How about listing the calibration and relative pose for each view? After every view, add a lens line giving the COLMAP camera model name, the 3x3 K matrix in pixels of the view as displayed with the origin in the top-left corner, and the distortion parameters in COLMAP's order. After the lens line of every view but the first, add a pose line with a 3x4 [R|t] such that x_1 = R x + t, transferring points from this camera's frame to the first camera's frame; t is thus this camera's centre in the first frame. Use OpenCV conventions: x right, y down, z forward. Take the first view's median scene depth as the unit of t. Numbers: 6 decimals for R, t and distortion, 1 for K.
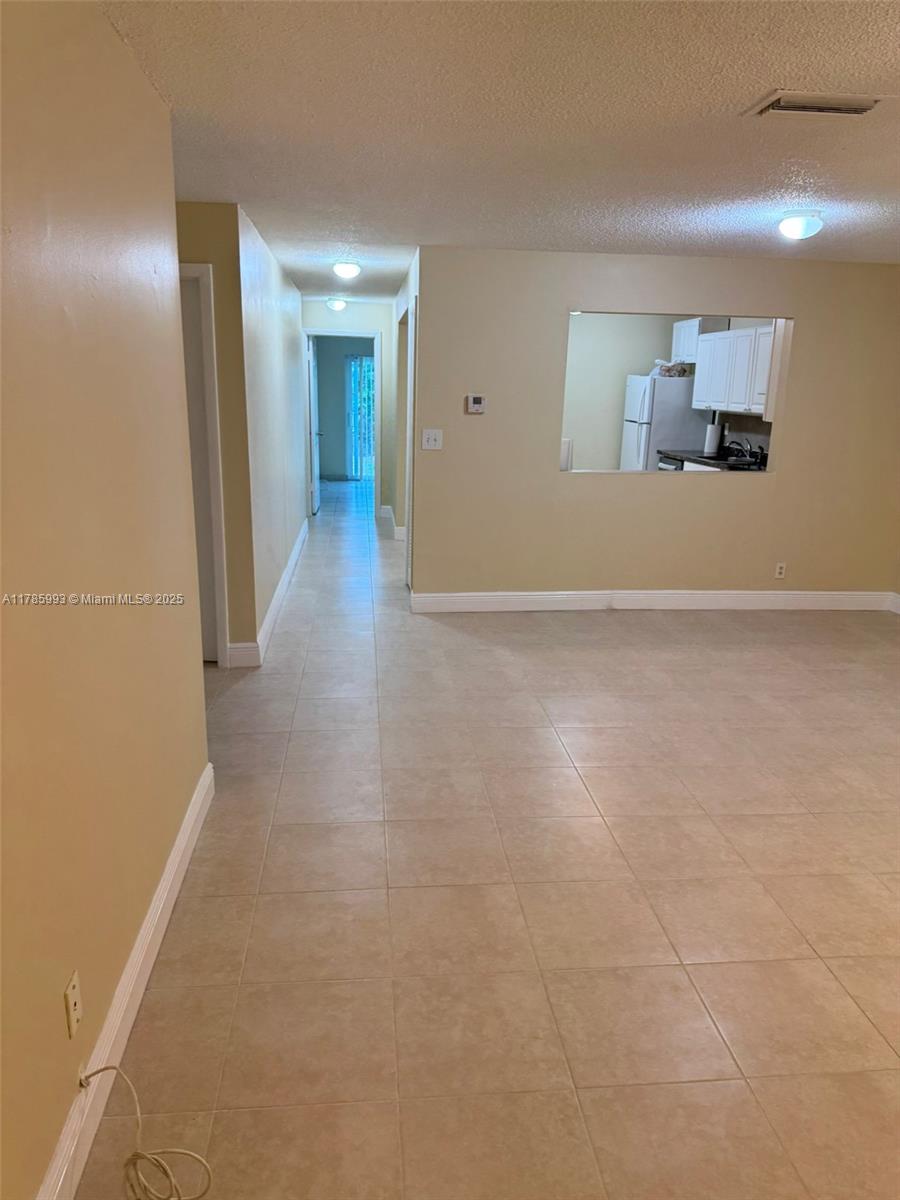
lens RADIAL K [[845.9, 0, 450.0], [0, 845.9, 600.0], [0, 0, 1]] dist [0.079546, -0.079116]
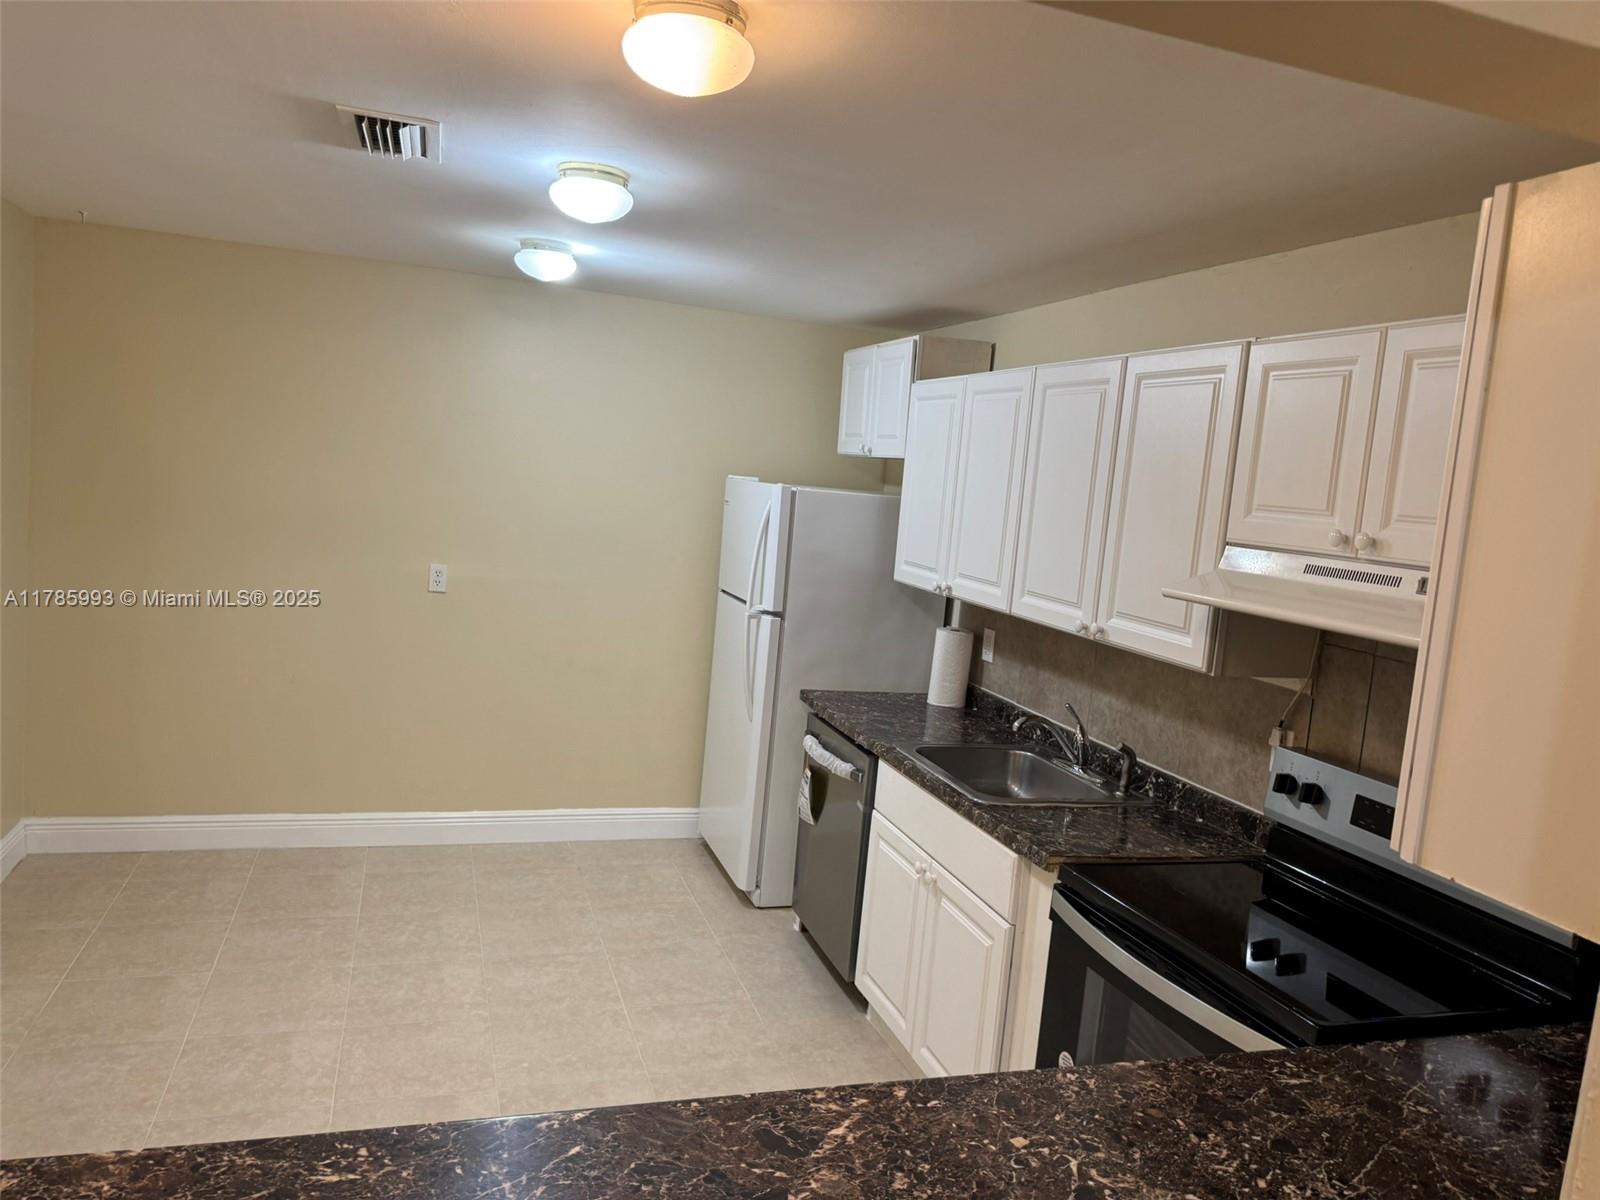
lens RADIAL K [[1127.8, 0, 800.0], [0, 1127.8, 600.0], [0, 0, 1]] dist [0.079546, -0.079116]
pose [[0.974354, 0.039156, 0.221586, 0.141289], [-0.009078, 0.990782, -0.135159, -0.152941], [-0.224836, 0.129681, 0.965729, 0.555599]]
